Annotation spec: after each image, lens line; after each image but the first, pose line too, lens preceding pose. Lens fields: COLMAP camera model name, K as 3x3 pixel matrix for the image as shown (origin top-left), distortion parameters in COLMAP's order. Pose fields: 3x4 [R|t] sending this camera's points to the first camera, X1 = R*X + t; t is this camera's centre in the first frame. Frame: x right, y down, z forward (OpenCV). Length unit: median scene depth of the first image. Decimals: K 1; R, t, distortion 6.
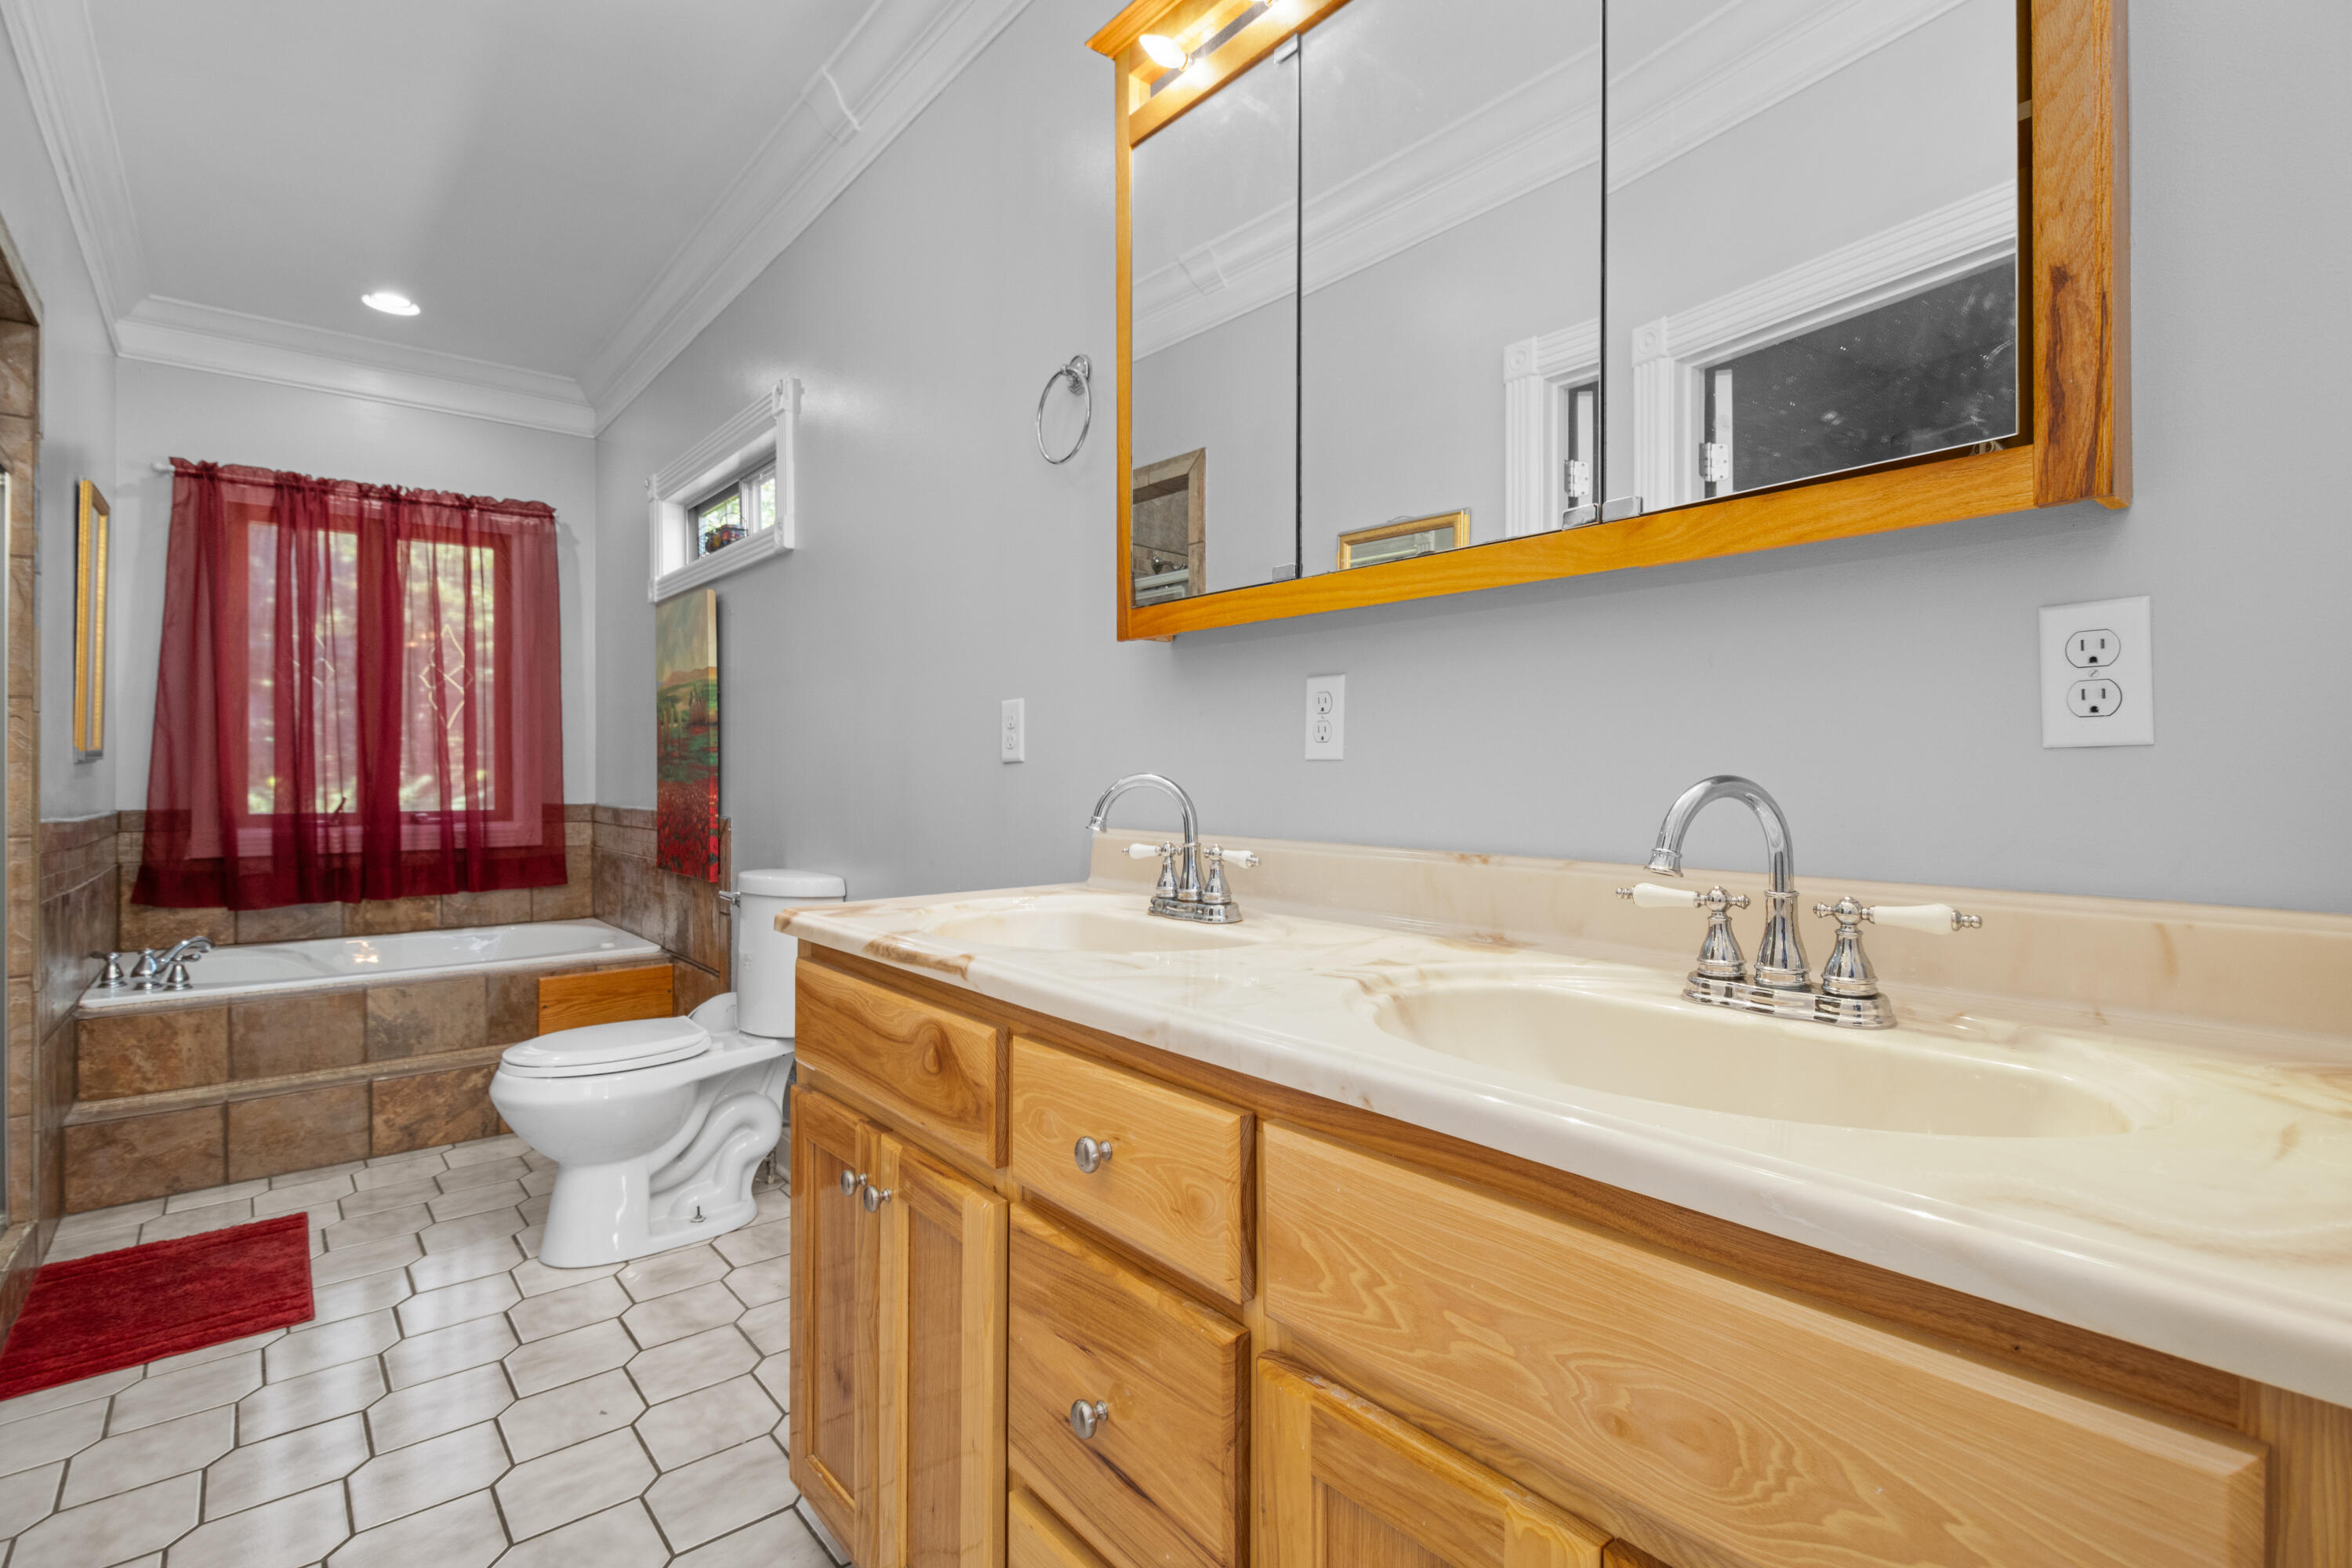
lens RADIAL K [[1124.7, 0, 1226.6], [0, 1124.7, 778.1], [0, 0, 1]] dist [0.011729, -0.007515]
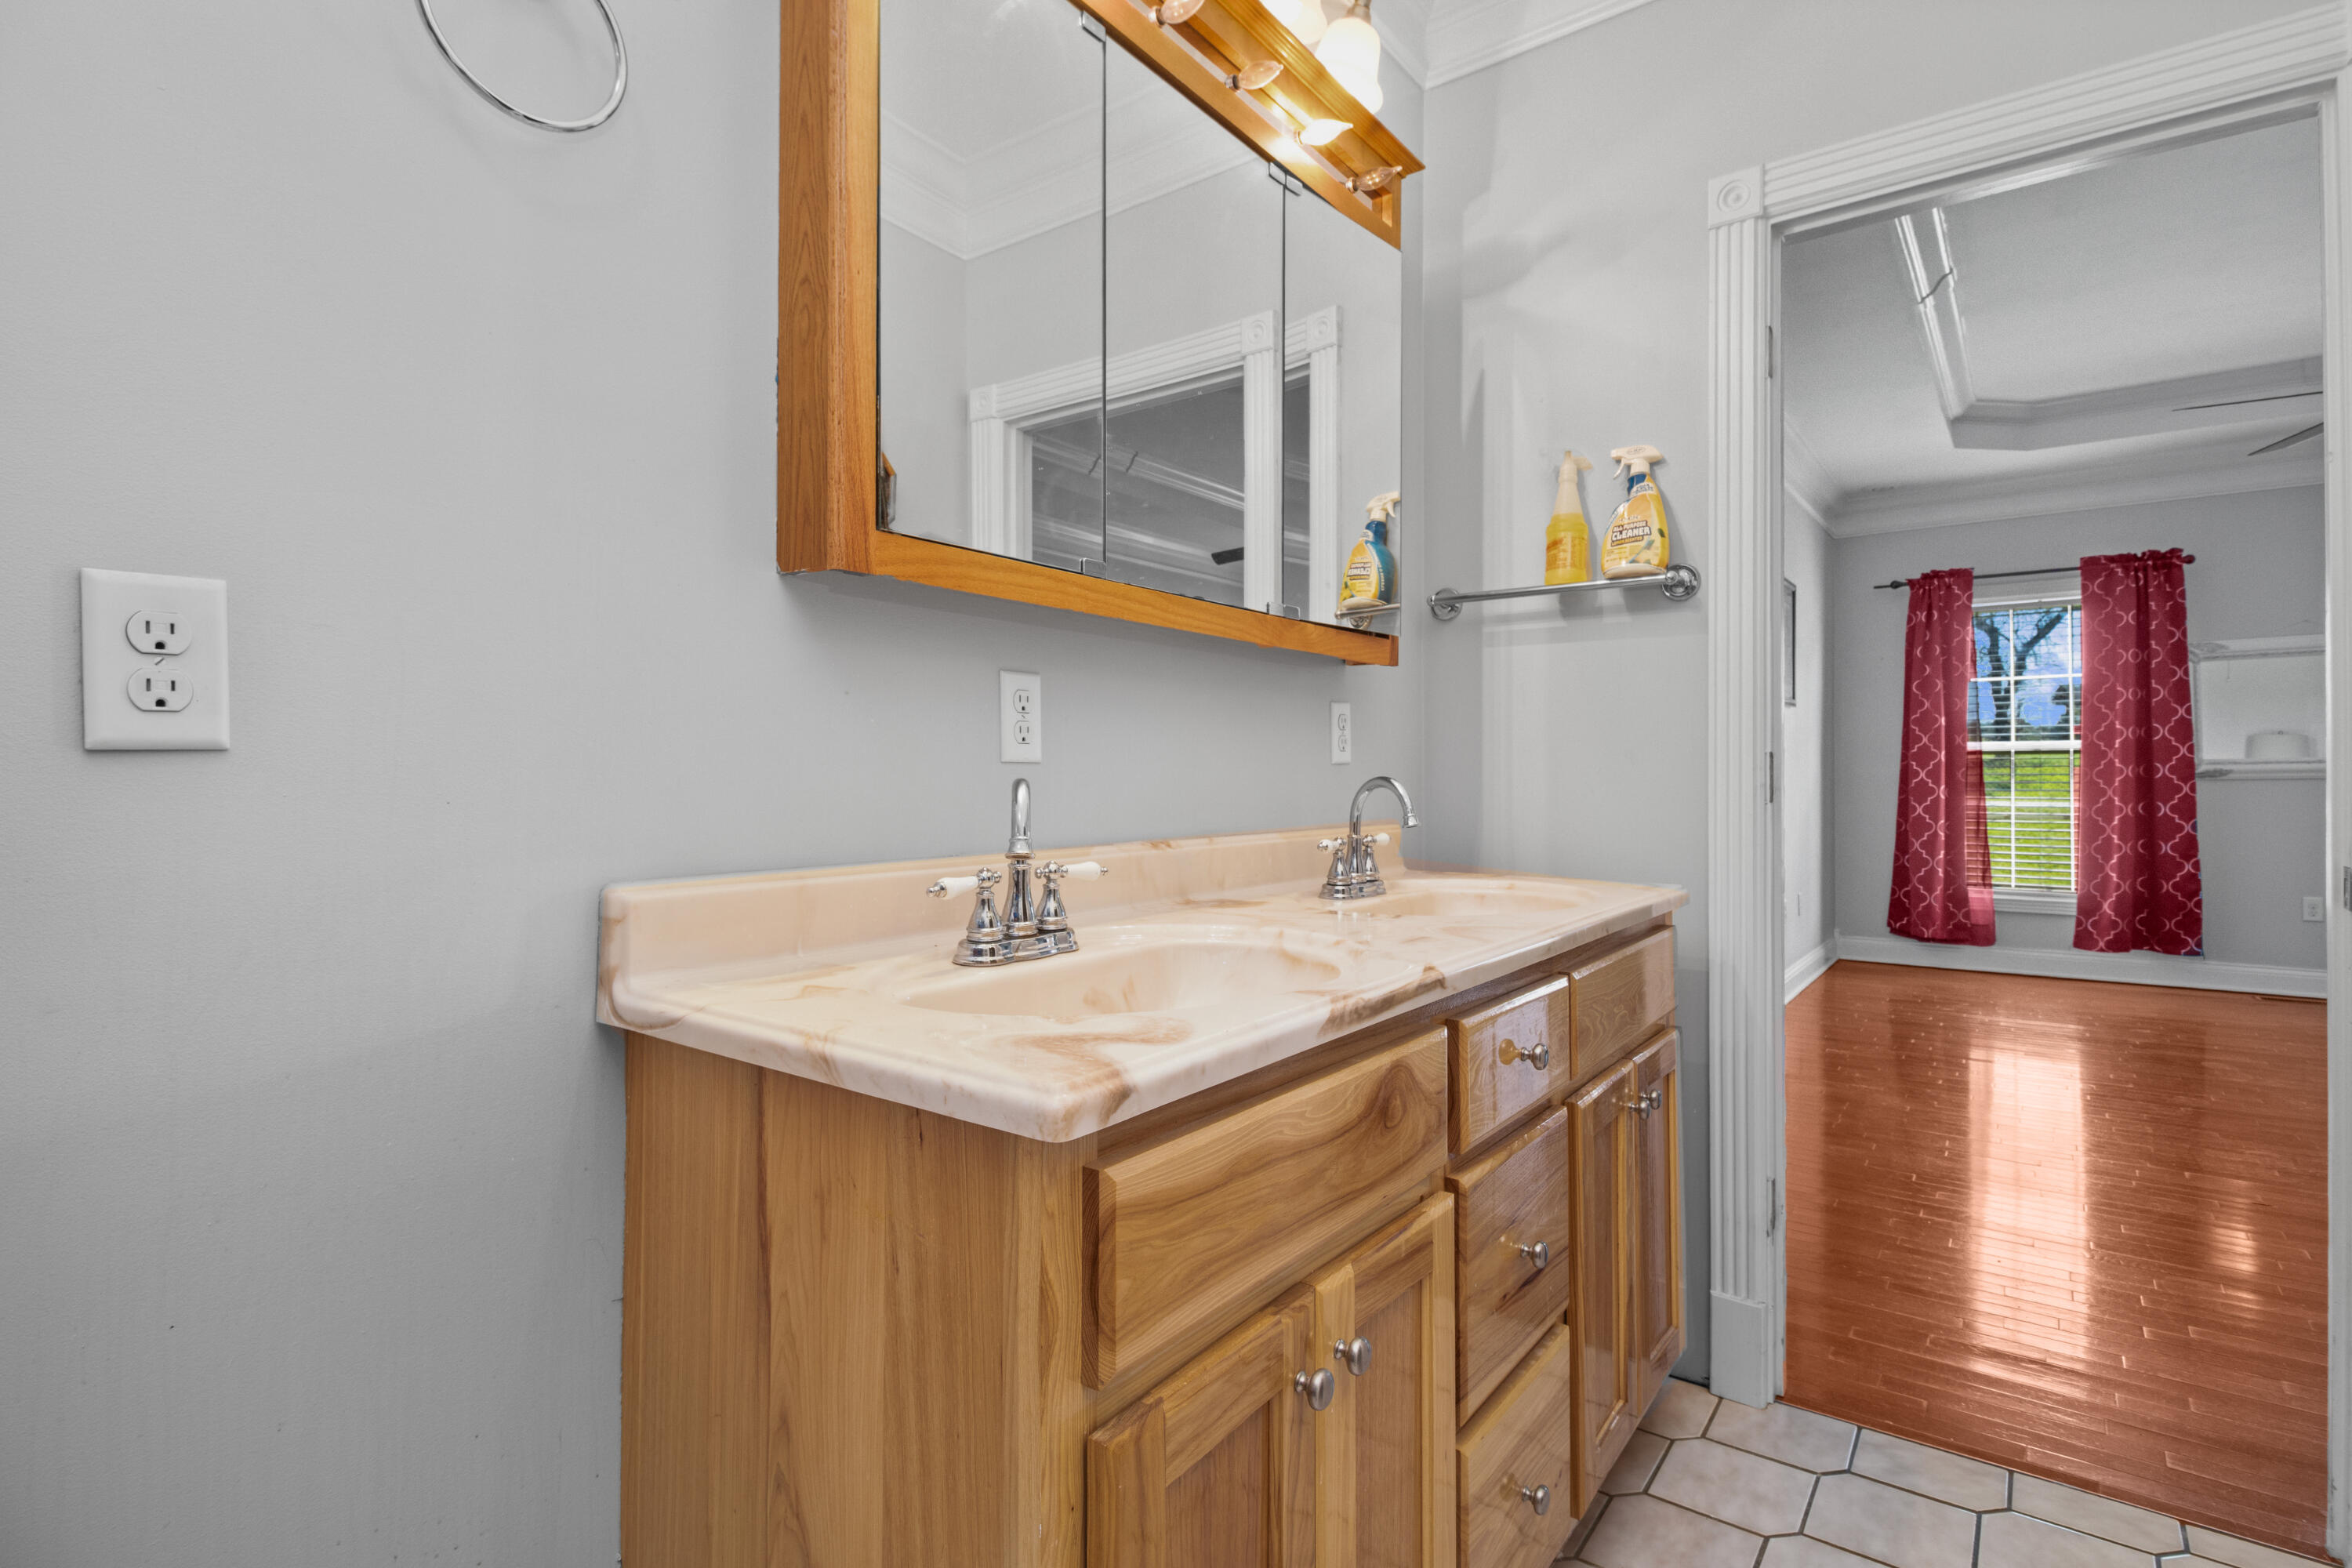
lens RADIAL K [[1124.7, 0, 1175.5], [0, 1124.7, 776.8], [0, 0, 1]] dist [0.011729, -0.007515]
pose [[-0.206217, -0.001835, 0.978505, -0.907825], [0.003491, 0.999990, 0.002611, -0.006897], [-0.978500, 0.003955, -0.206209, 1.137292]]
